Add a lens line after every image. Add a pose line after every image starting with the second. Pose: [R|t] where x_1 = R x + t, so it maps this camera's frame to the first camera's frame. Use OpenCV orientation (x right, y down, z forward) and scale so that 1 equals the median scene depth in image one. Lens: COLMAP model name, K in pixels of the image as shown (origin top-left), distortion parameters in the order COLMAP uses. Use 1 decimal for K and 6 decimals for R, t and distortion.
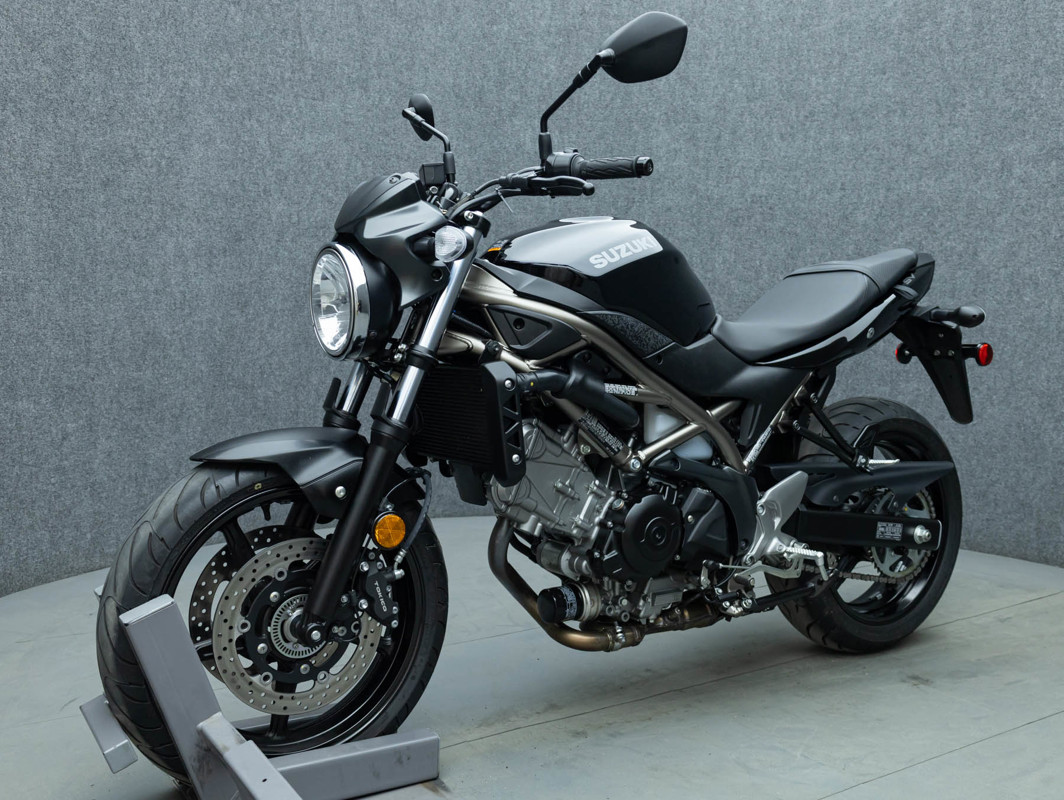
lens RADIAL K [[1034.4, 0, 560.7], [0, 1034.4, 415.1], [0, 0, 1]] dist [-0.016088, 0.000000]
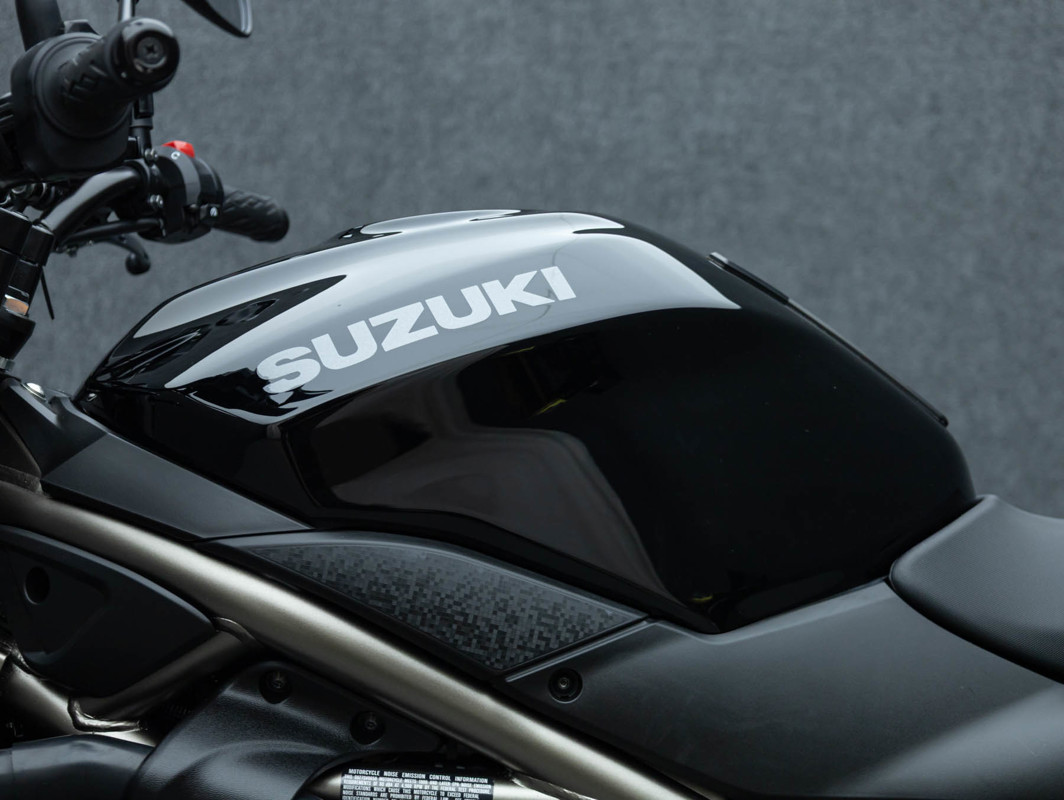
lens RADIAL K [[2209.3, 0, 528.9], [0, 2209.3, 426.7], [0, 0, 1]] dist [0.004690, 0.000000]
pose [[0.974145, -0.065055, 0.216353, -0.061427], [0.084913, 0.992859, -0.083786, -0.047457], [-0.209357, 0.099991, 0.972713, 0.253607]]
